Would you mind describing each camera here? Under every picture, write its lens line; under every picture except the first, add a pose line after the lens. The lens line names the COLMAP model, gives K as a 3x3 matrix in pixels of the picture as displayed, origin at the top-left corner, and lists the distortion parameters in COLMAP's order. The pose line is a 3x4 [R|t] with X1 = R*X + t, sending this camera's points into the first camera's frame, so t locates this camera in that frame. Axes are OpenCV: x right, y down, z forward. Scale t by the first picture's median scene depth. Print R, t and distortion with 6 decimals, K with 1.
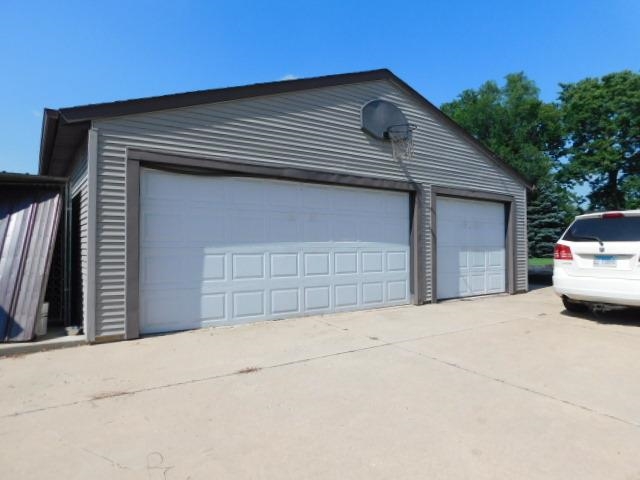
lens RADIAL K [[419.1, 0, 323.4], [0, 419.1, 242.7], [0, 0, 1]] dist [-0.004119, 0.002389]
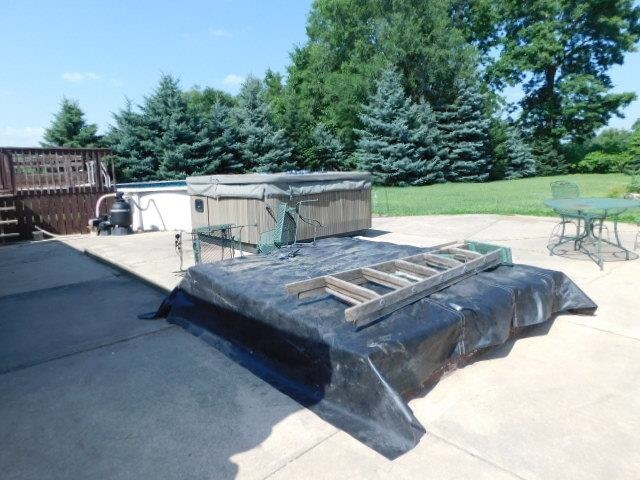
lens RADIAL K [[419.1, 0, 320.1], [0, 419.1, 238.8], [0, 0, 1]] dist [-0.004119, 0.002389]
pose [[0.991745, -0.046994, 0.119307, 0.155188], [0.025399, 0.983981, 0.176452, -0.002495], [-0.125688, -0.171965, 0.977052, 0.235307]]
